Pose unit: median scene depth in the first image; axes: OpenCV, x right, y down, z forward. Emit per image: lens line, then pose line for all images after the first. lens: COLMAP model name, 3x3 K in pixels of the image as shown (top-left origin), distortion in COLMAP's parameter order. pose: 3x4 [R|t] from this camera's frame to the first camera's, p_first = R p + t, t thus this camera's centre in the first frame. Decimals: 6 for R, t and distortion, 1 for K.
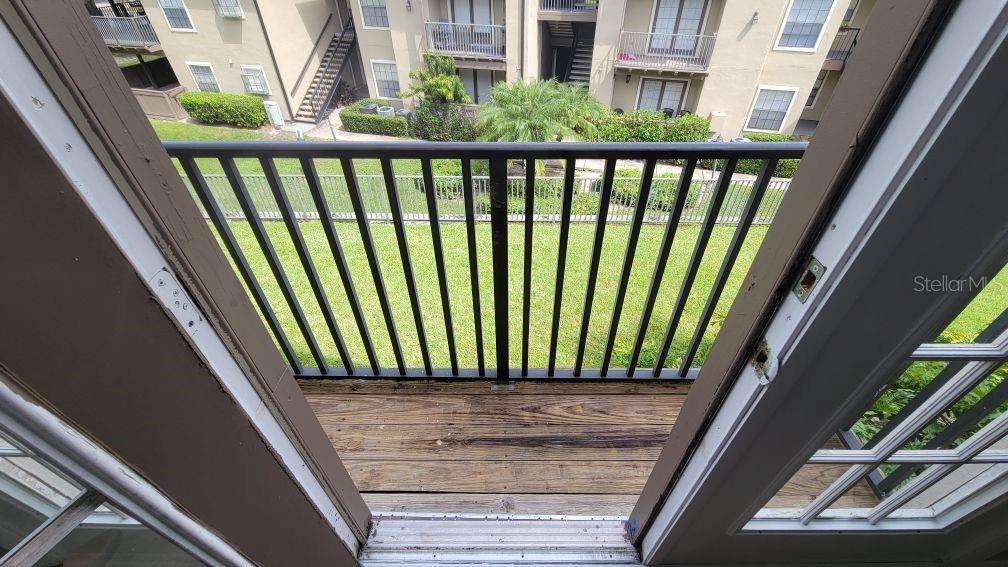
lens RADIAL K [[416.3, 0, 506.2], [0, 416.3, 283.2], [0, 0, 1]] dist [0.001134, -0.002072]
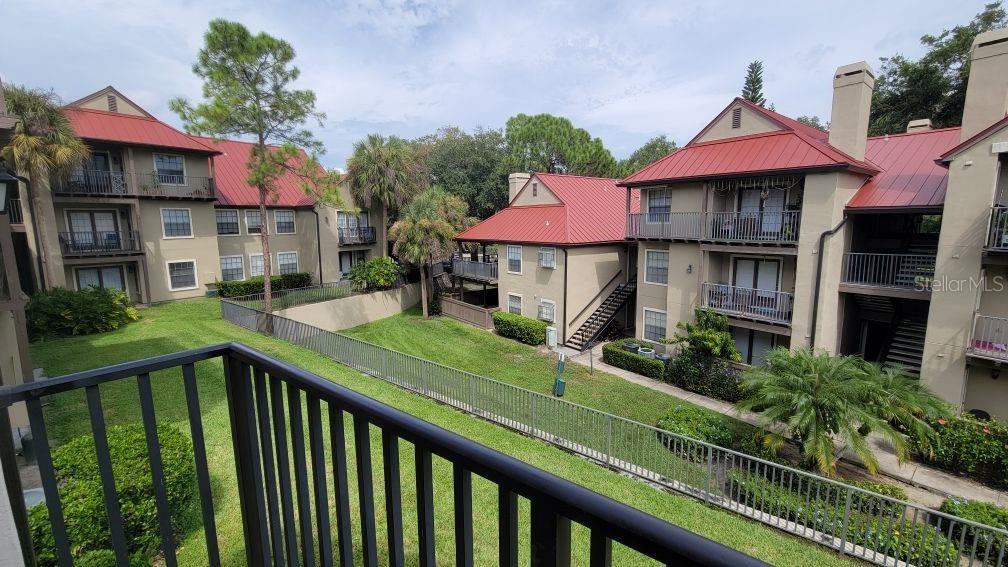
lens RADIAL K [[416.3, 0, 502.2], [0, 416.3, 279.4], [0, 0, 1]] dist [0.001134, -0.002072]
pose [[0.803320, 0.078651, -0.590332, 0.018166], [-0.377047, 0.834450, -0.401908, -0.019964], [0.460992, 0.545443, 0.699985, 0.024638]]
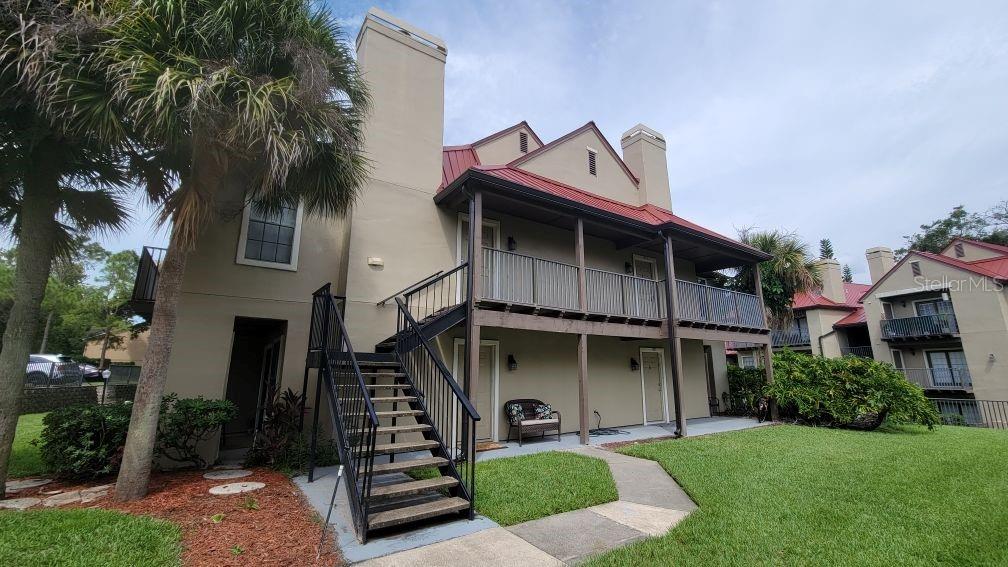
lens RADIAL K [[416.3, 0, 503.2], [0, 416.3, 279.6], [0, 0, 1]] dist [0.001134, -0.002072]
pose [[0.573719, -0.176132, -0.799890, 0.660426], [-0.526594, 0.668683, -0.524940, 0.717700], [0.627332, 0.722385, 0.290886, -0.605157]]
